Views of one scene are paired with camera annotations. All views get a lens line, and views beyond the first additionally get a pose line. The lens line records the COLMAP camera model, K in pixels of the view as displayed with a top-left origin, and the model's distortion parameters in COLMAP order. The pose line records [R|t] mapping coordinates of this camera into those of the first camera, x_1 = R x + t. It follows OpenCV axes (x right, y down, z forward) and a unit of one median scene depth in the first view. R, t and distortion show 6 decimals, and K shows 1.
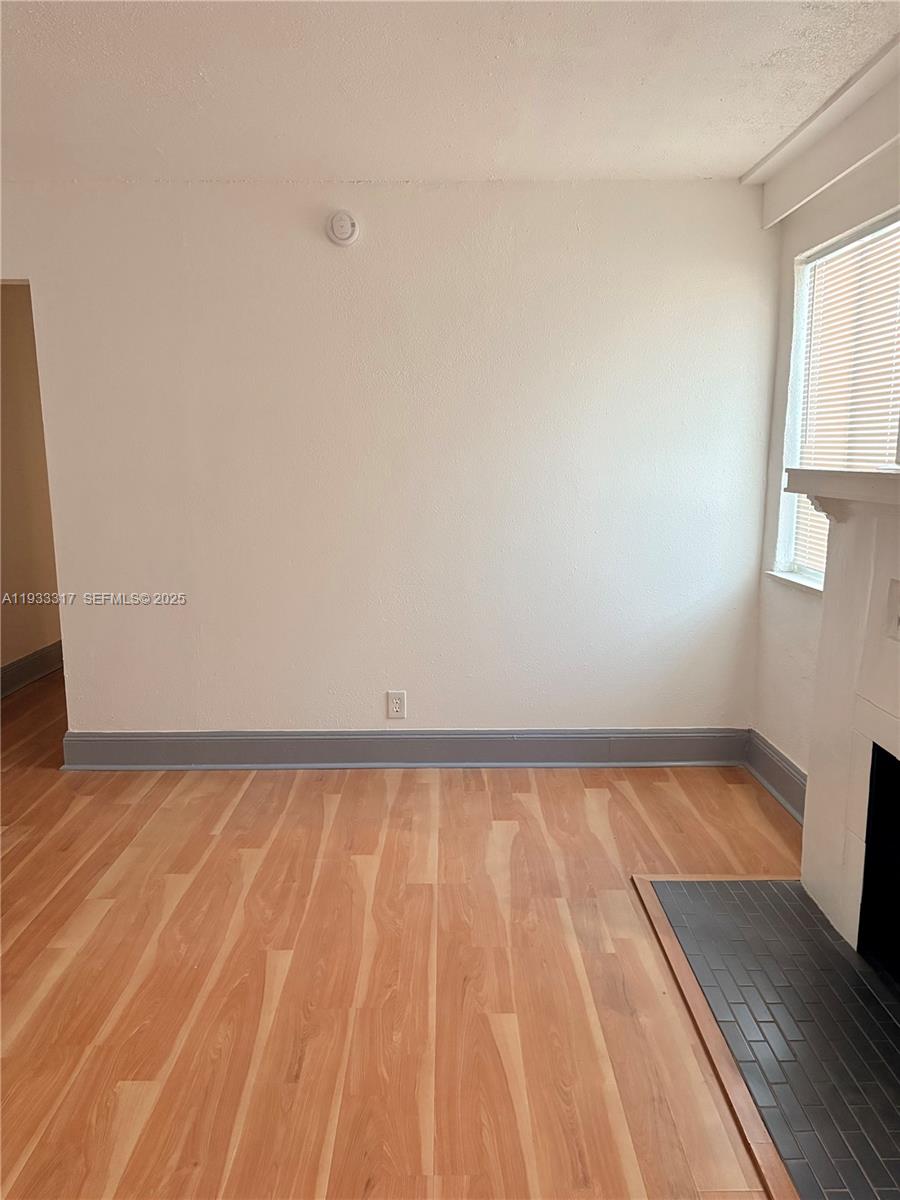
lens RADIAL K [[911.6, 0, 451.5], [0, 911.6, 599.3], [0, 0, 1]] dist [0.048423, -0.050534]
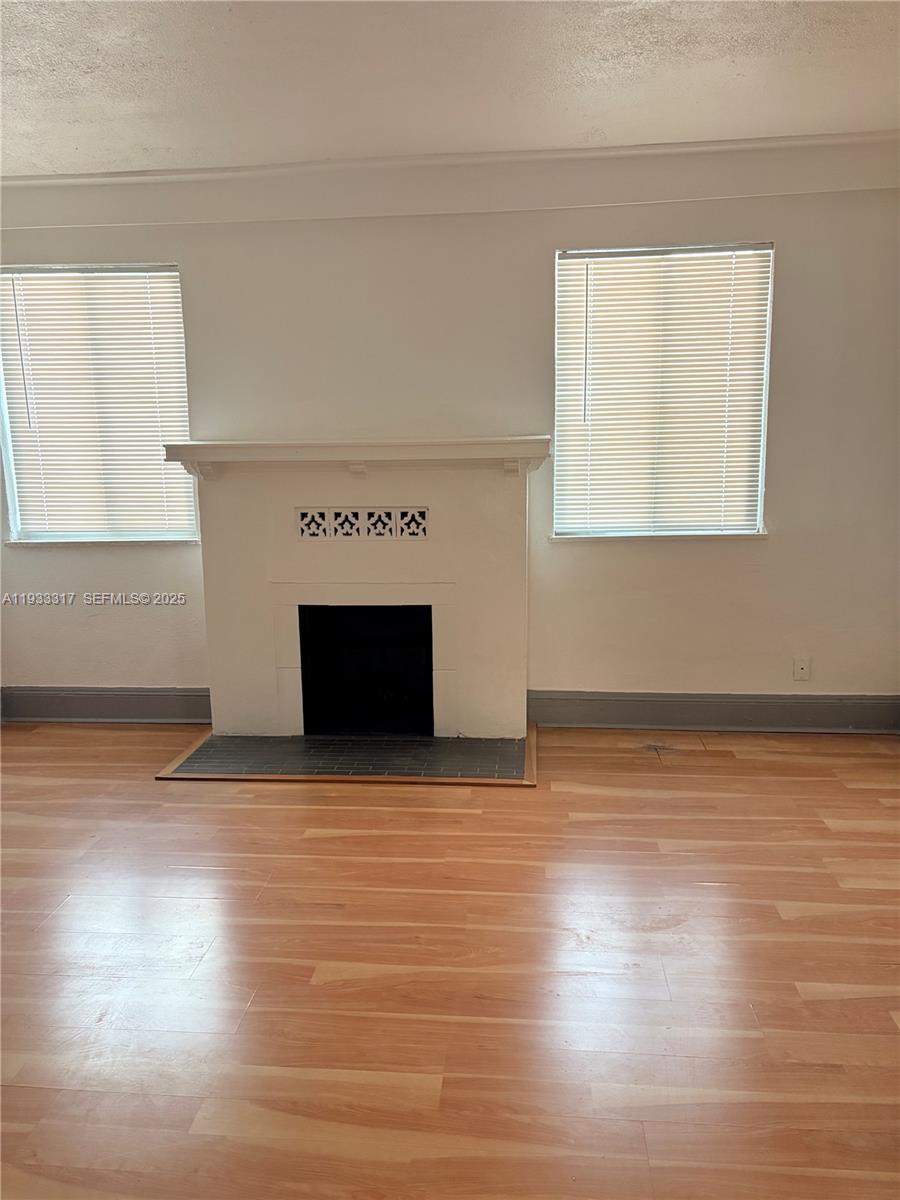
lens RADIAL K [[911.6, 0, 453.3], [0, 911.6, 599.3], [0, 0, 1]] dist [0.048423, -0.050534]
pose [[0.091719, -0.168292, 0.981461, -0.985525], [0.175080, 0.972987, 0.150477, -0.047996], [-0.980273, 0.158032, 0.118706, 0.453264]]
